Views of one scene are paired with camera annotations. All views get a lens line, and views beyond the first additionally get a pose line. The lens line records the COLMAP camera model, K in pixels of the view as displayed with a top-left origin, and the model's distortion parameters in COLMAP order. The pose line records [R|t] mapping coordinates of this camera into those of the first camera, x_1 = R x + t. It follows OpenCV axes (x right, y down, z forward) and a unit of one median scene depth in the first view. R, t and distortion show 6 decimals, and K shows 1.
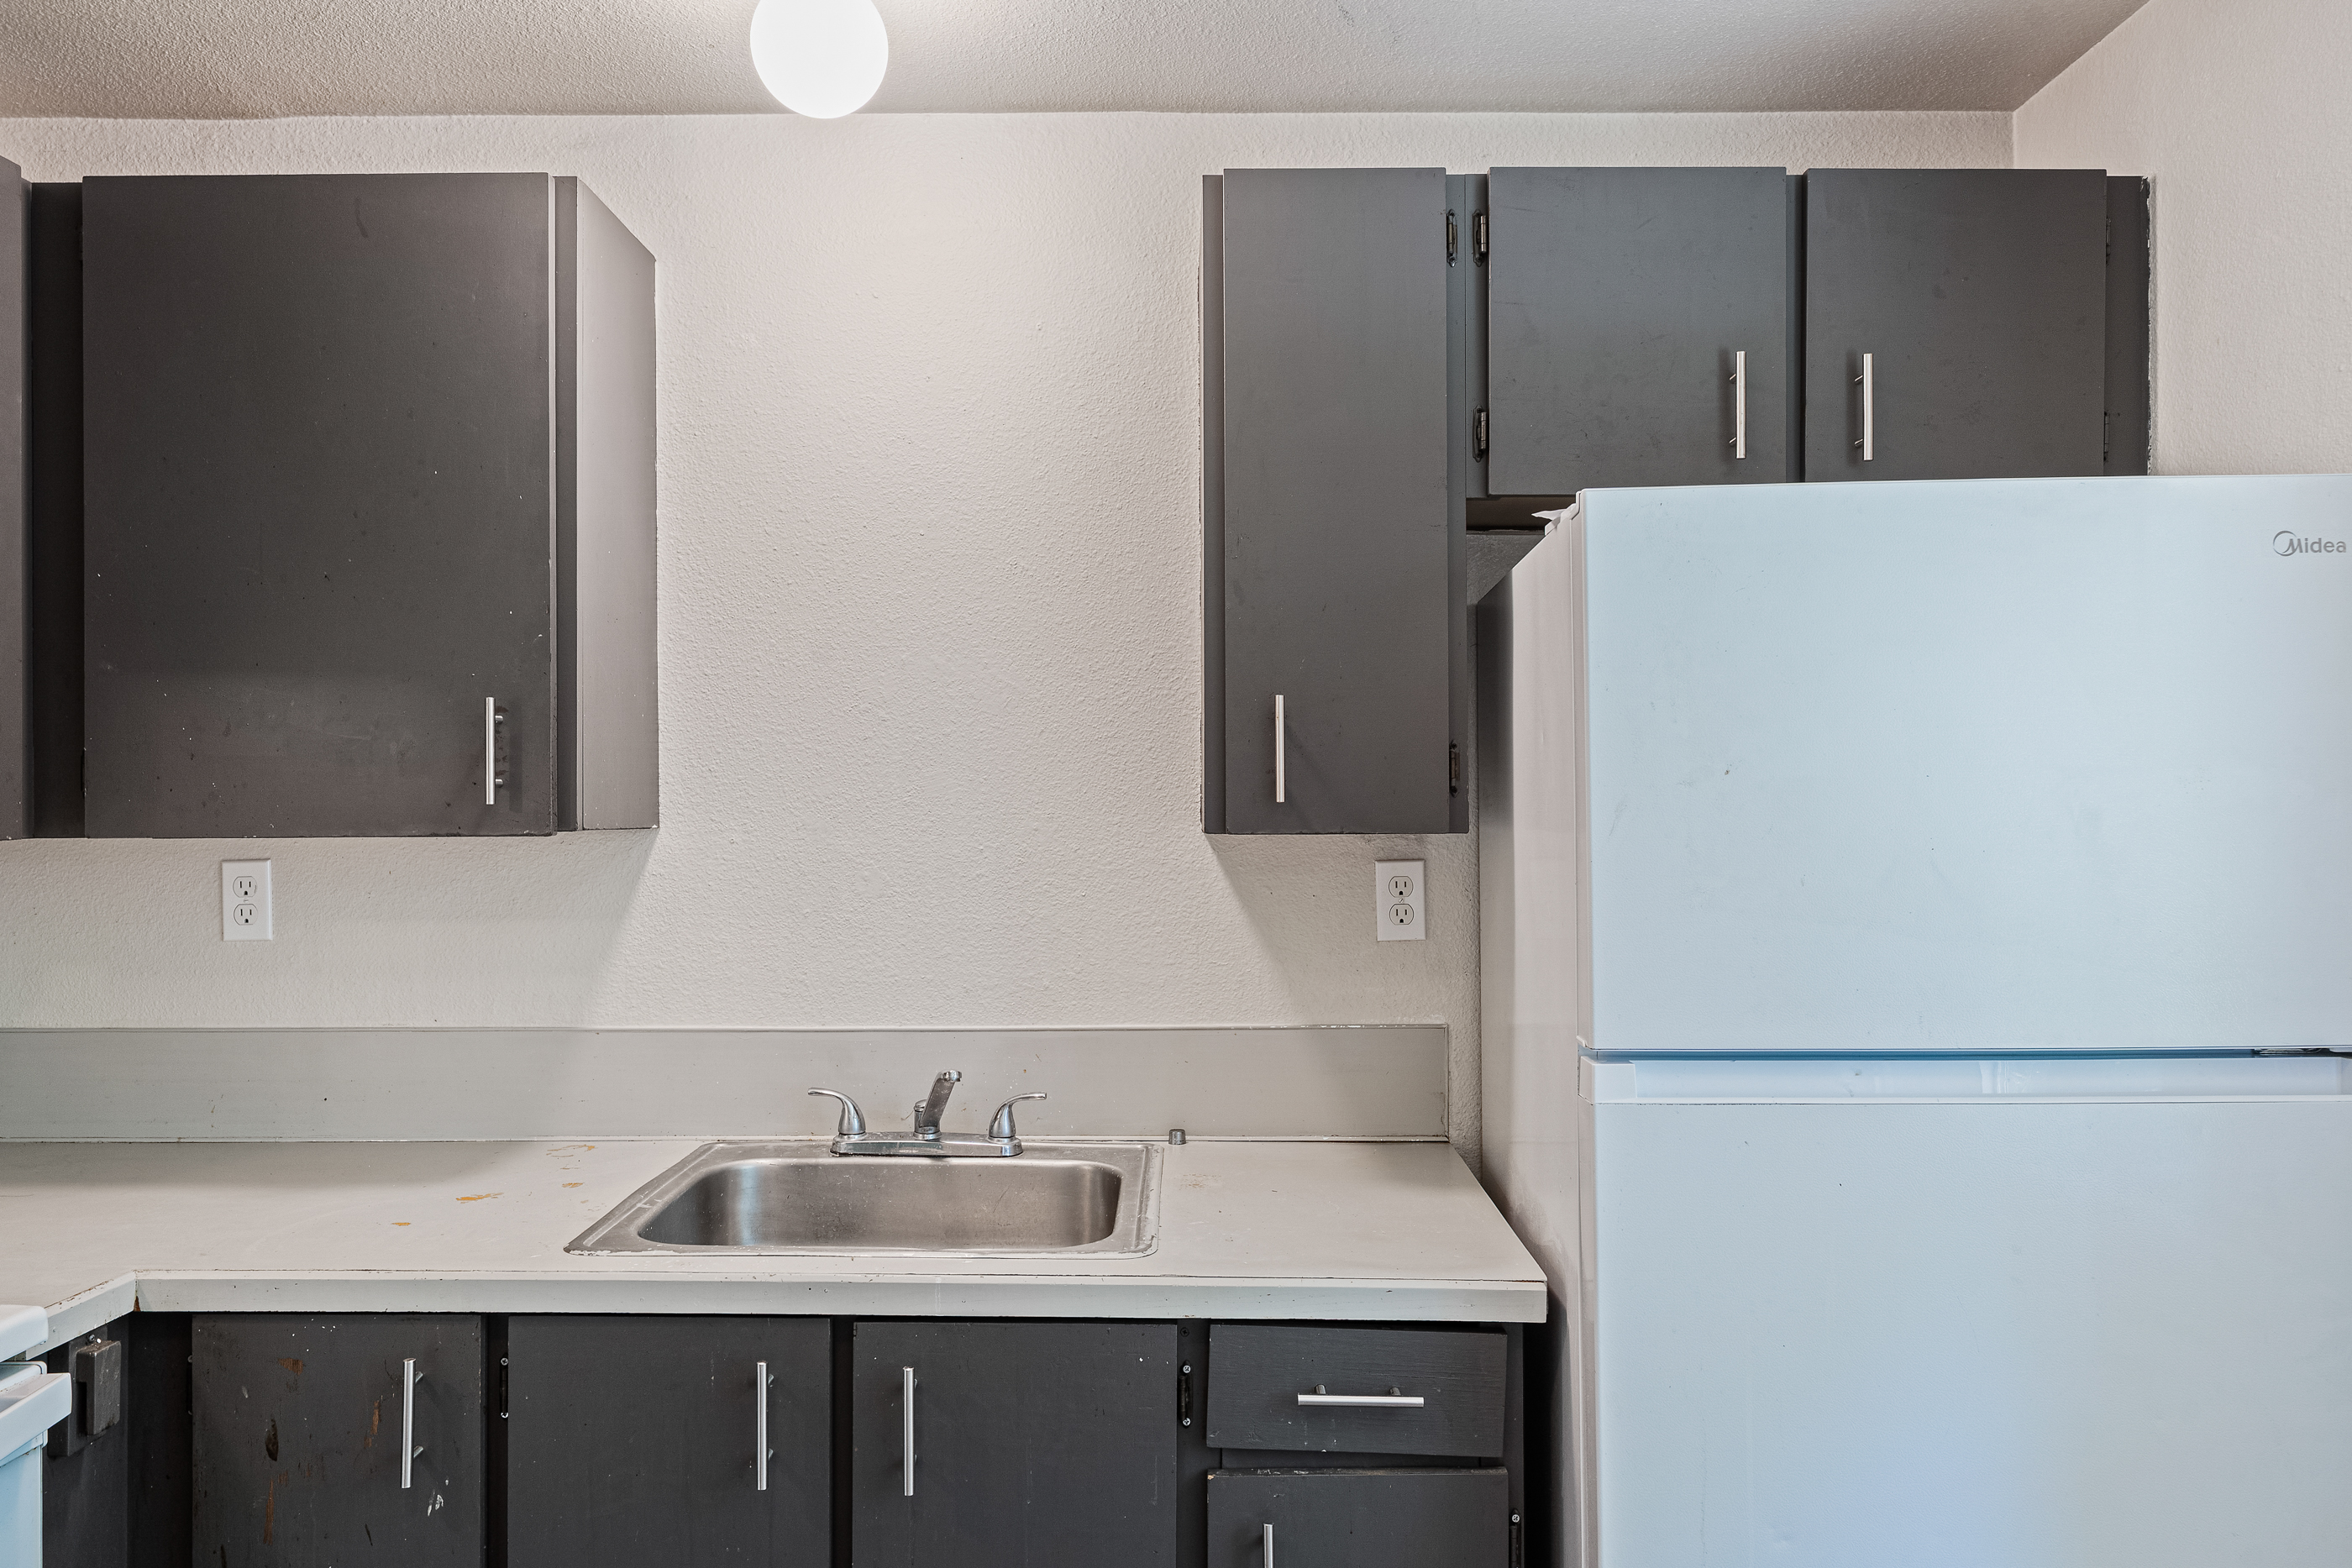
lens RADIAL K [[1650.2, 0, 1188.5], [0, 1650.2, 795.4], [0, 0, 1]] dist [0.000030, -0.000270]
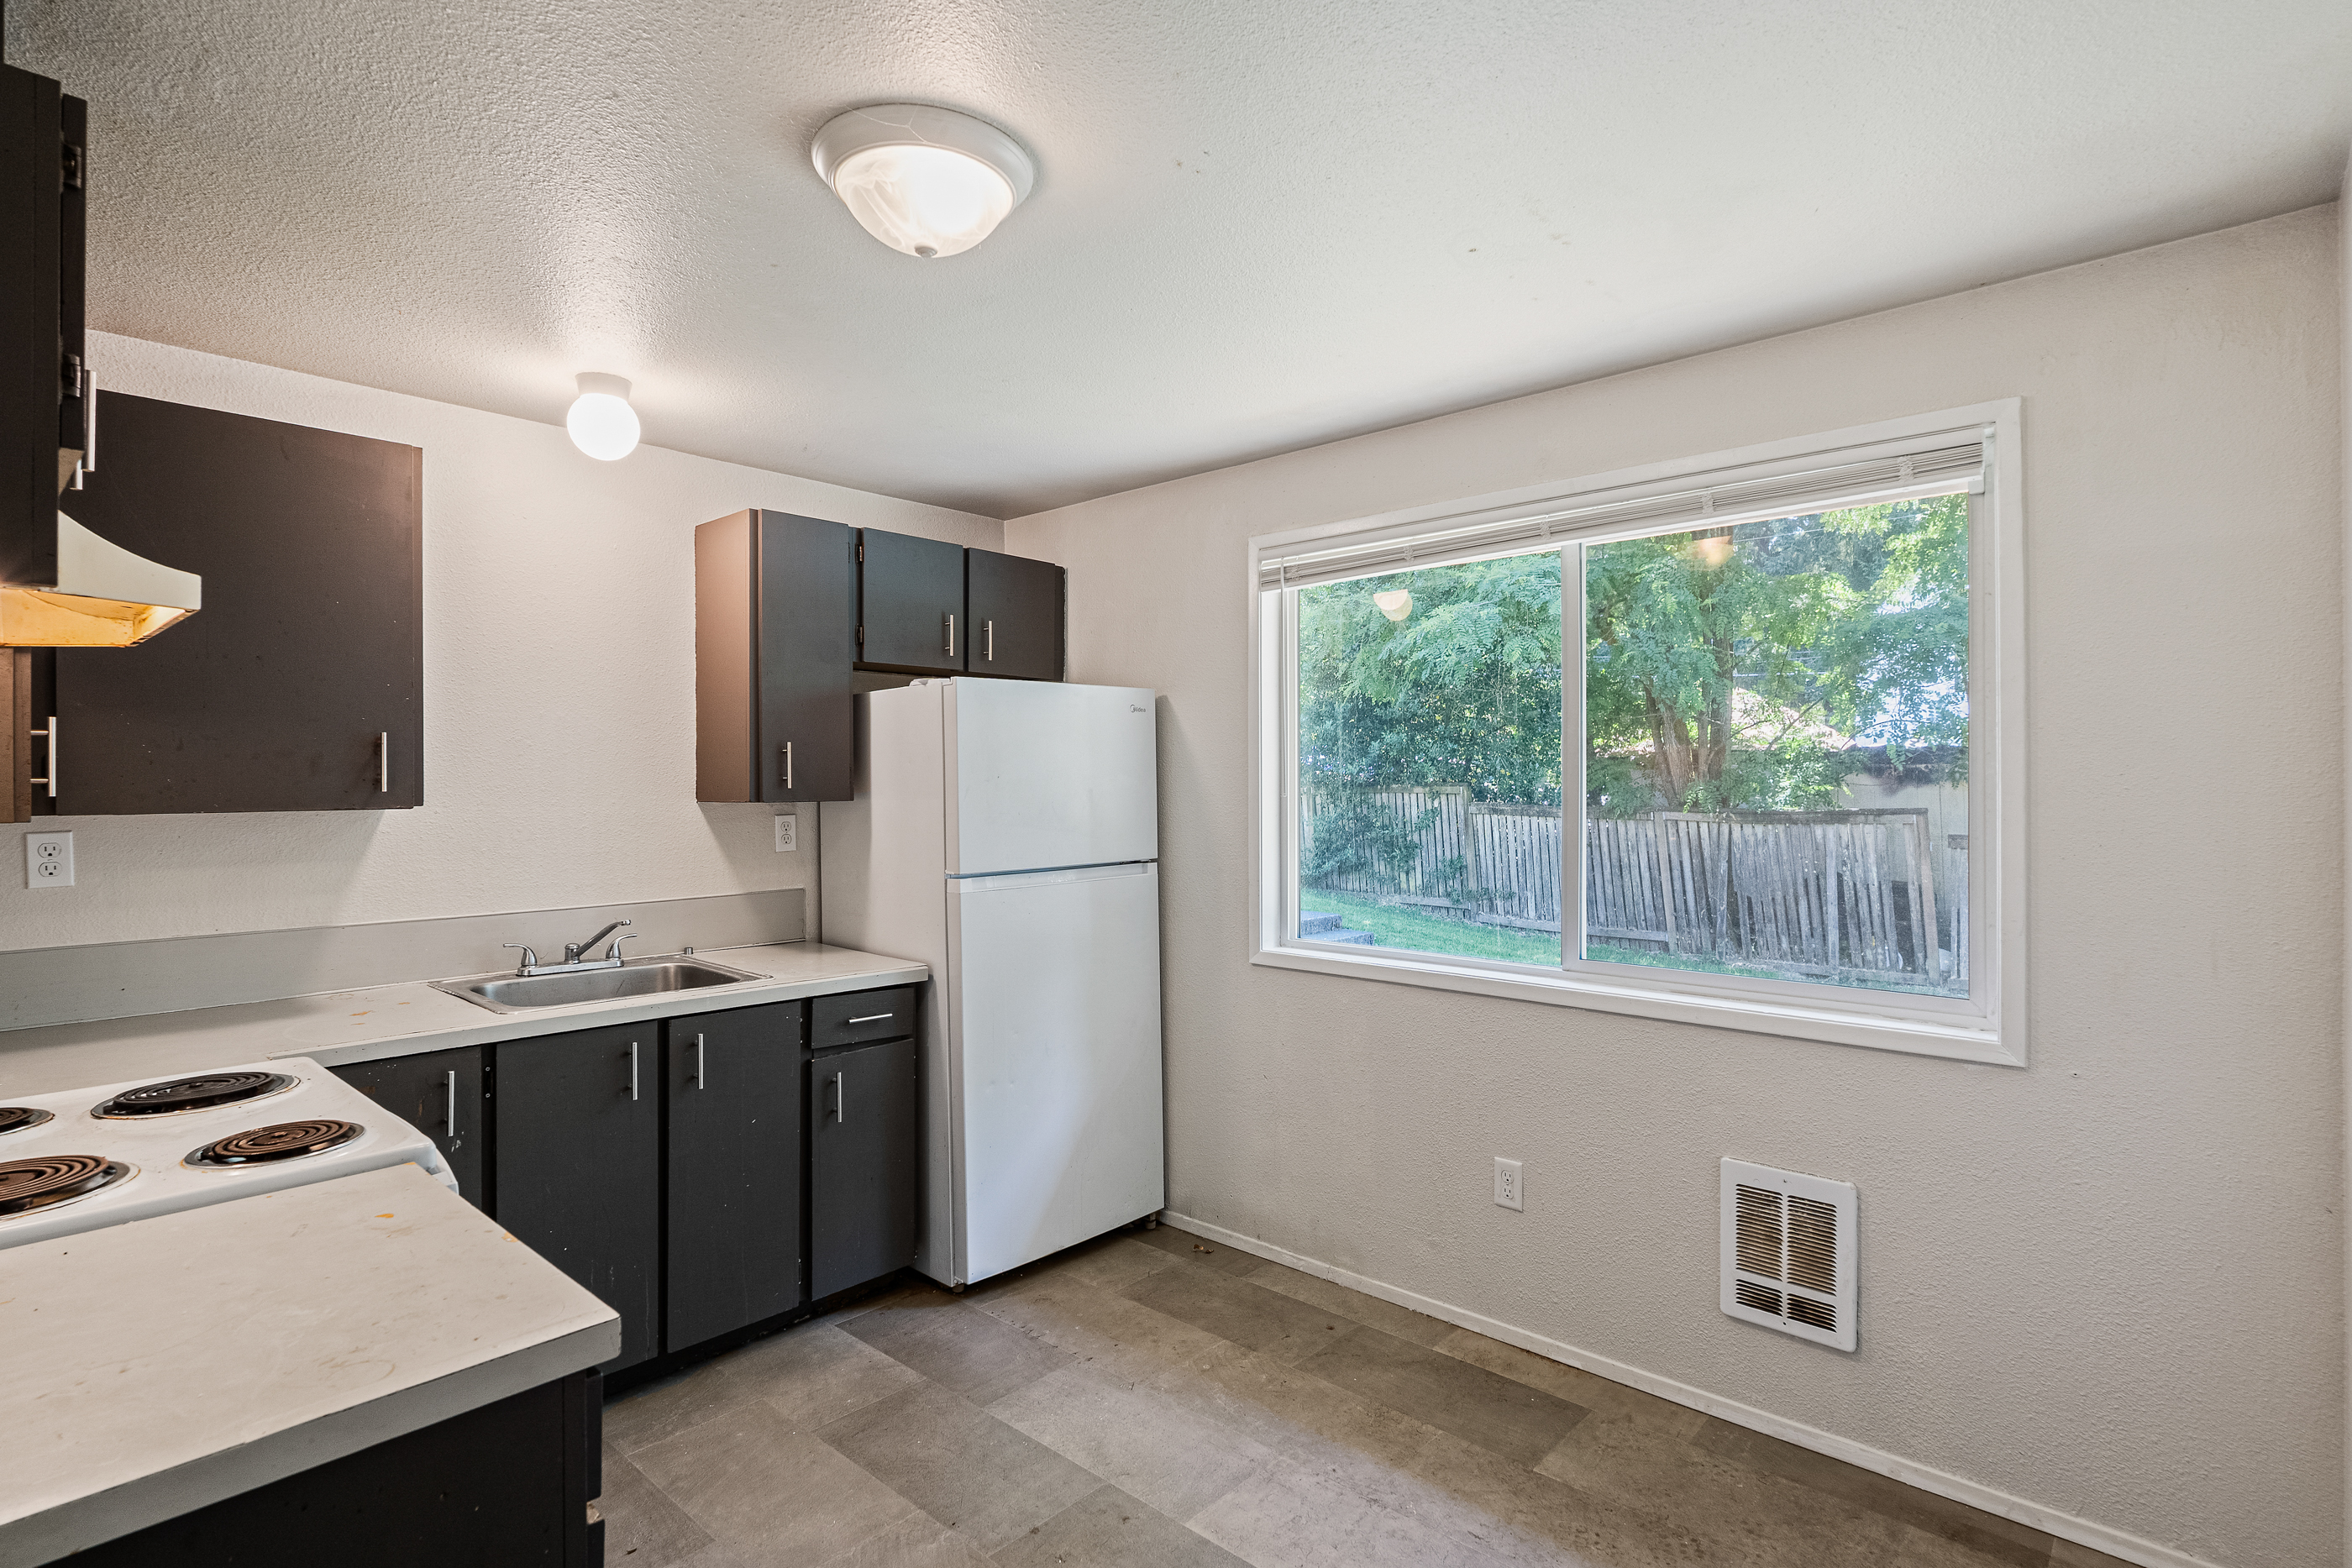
lens RADIAL K [[1087.5, 0, 1181.8], [0, 1087.5, 780.0], [0, 0, 1]] dist [-0.000297, -0.000479]
pose [[0.675387, 0.000319, 0.737463, -0.691038], [0.003226, 0.999989, -0.003387, 0.000067], [-0.737456, 0.004667, 0.675379, -0.432561]]
